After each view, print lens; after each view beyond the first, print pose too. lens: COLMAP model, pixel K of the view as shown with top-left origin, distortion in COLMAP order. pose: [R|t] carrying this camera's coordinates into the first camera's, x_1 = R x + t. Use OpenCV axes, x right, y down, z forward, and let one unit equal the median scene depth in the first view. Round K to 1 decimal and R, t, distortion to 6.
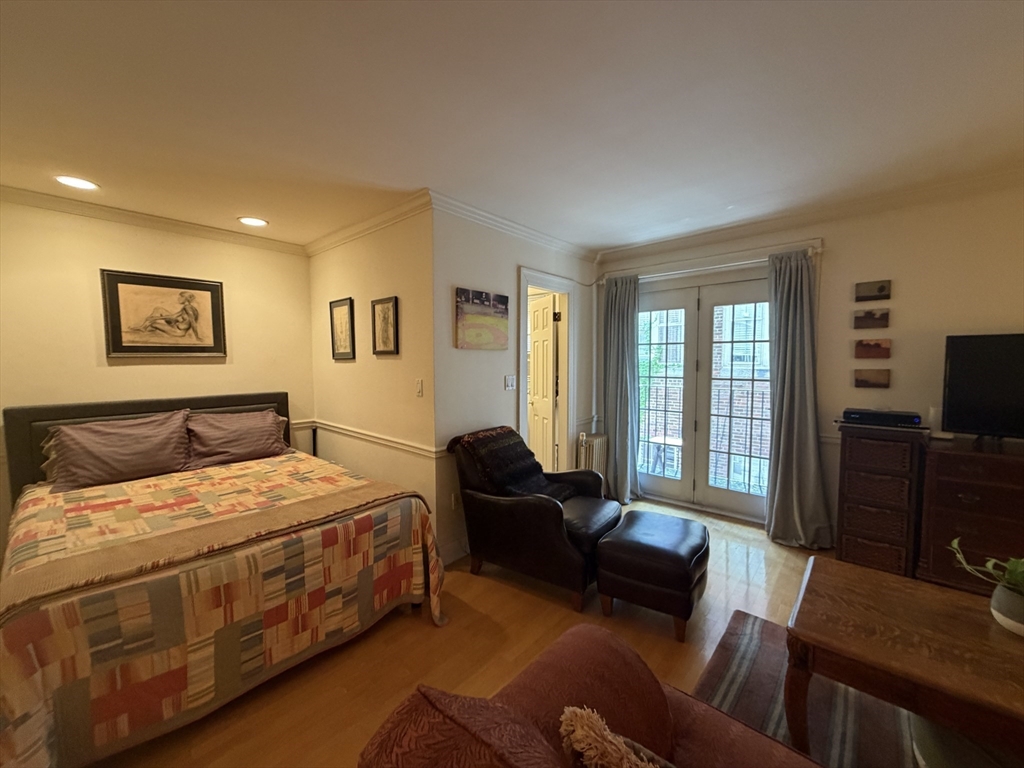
lens RADIAL K [[407.2, 0, 509.6], [0, 407.2, 383.6], [0, 0, 1]] dist [0.000137, 0.000193]
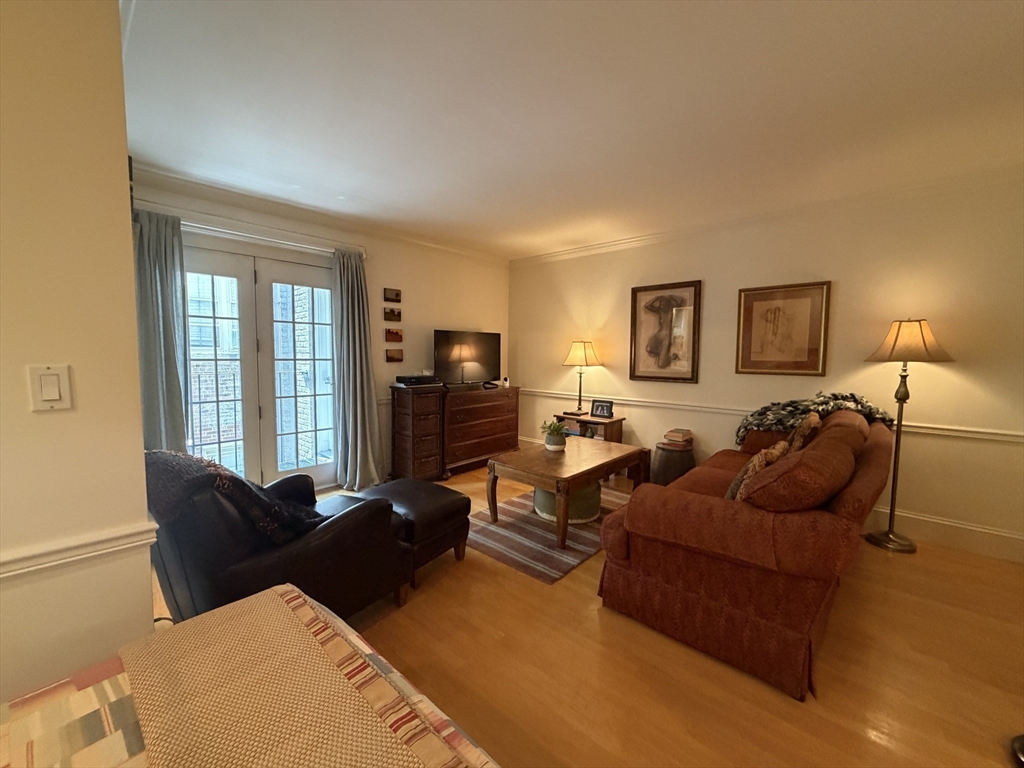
lens RADIAL K [[407.2, 0, 509.6], [0, 407.2, 383.6], [0, 0, 1]] dist [0.000137, 0.000193]
pose [[0.005636, -0.075622, 0.997121, -0.553342], [0.044937, 0.996148, 0.075295, -0.003718], [-0.998974, 0.044383, 0.009013, 0.553759]]
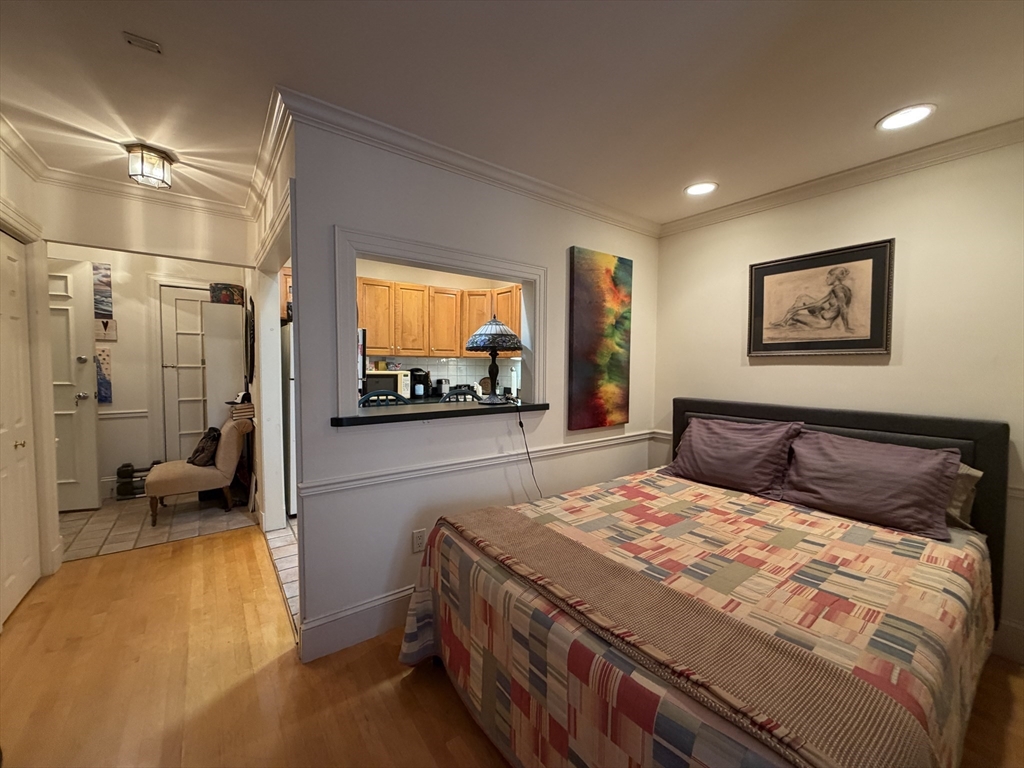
lens RADIAL K [[407.2, 0, 509.6], [0, 407.2, 383.6], [0, 0, 1]] dist [0.000137, 0.000193]
pose [[-0.200956, 0.047203, -0.978462, 0.070720], [-0.066012, 0.995915, 0.061603, -0.021837], [0.977374, 0.076970, -0.197019, 0.624644]]
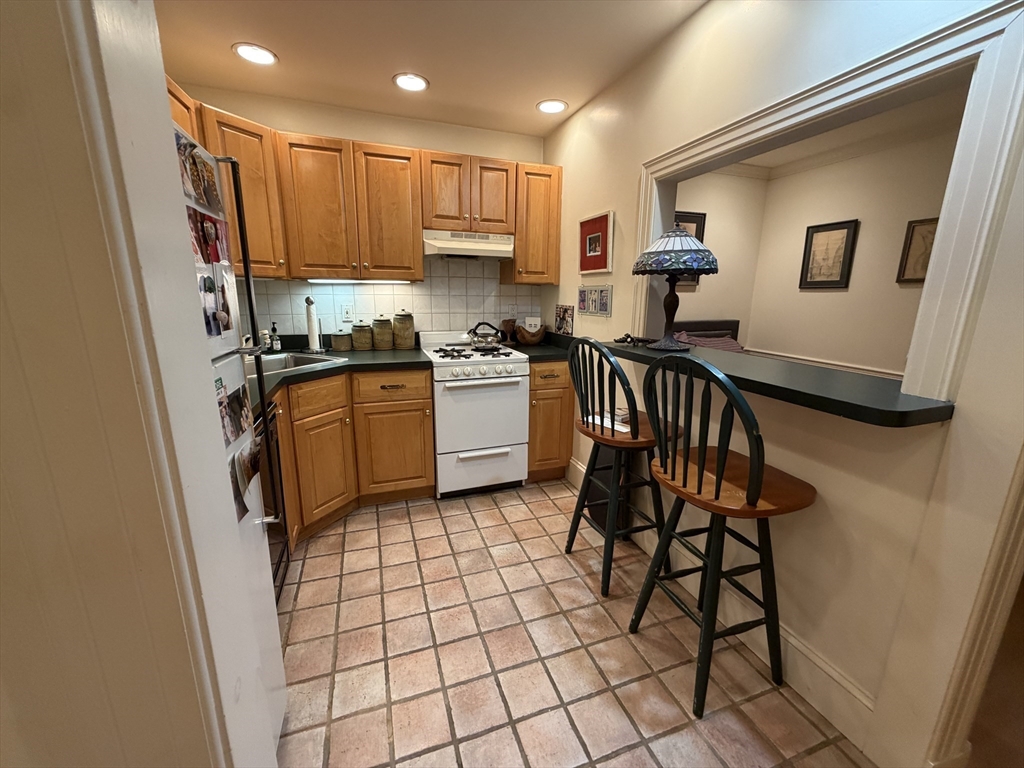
lens RADIAL K [[407.2, 0, 509.6], [0, 407.2, 383.6], [0, 0, 1]] dist [0.000137, 0.000193]
pose [[0.874309, 0.118555, -0.470668, -0.680513], [-0.039576, 0.983894, 0.174316, 0.027013], [0.483754, -0.133779, 0.864919, -0.260810]]
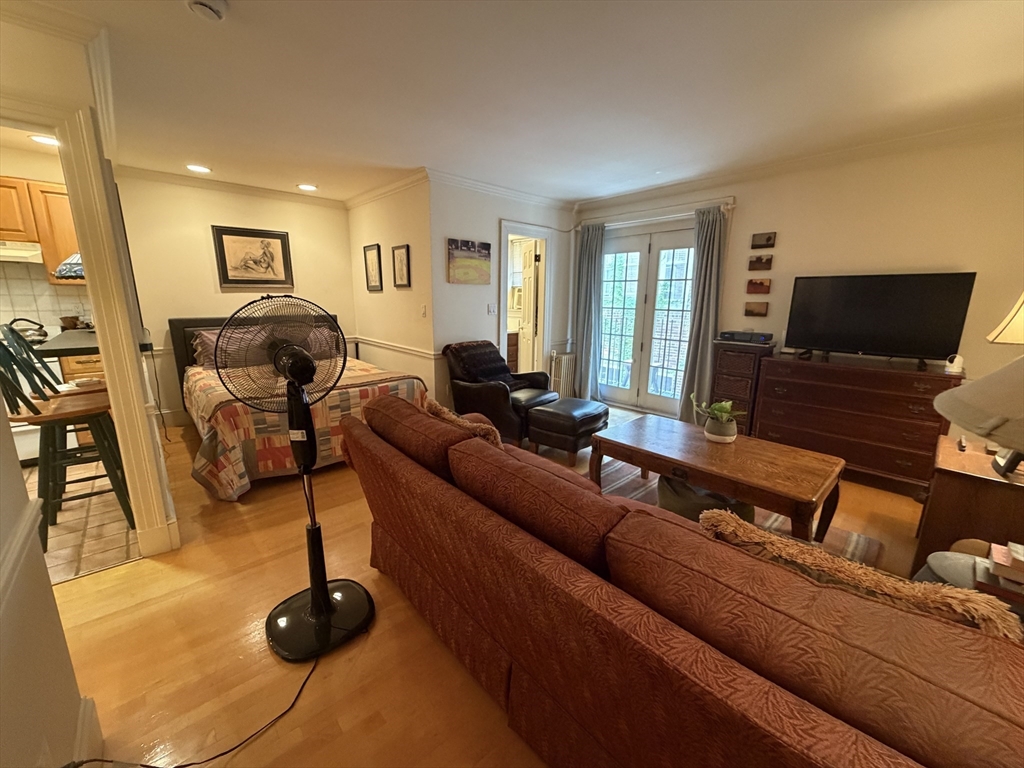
lens RADIAL K [[407.2, 0, 509.6], [0, 407.2, 383.6], [0, 0, 1]] dist [0.000137, 0.000193]
pose [[0.994764, 0.033120, -0.096680, 0.217036], [-0.017961, 0.987962, 0.153650, 0.035961], [0.100605, -0.151109, 0.983384, -0.405126]]
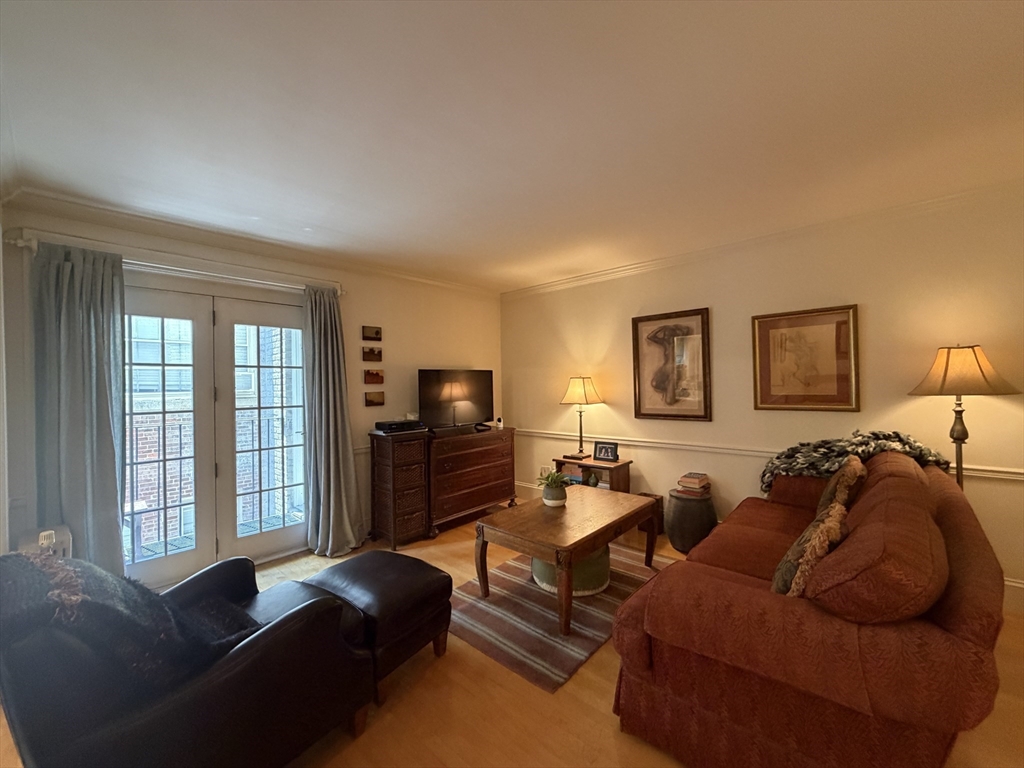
lens RADIAL K [[407.2, 0, 509.6], [0, 407.2, 383.6], [0, 0, 1]] dist [0.000137, 0.000193]
pose [[0.006493, 0.001183, 0.999978, -0.420443], [0.073079, 0.997325, -0.001655, -0.026783], [-0.997305, 0.073088, 0.006389, 0.525846]]
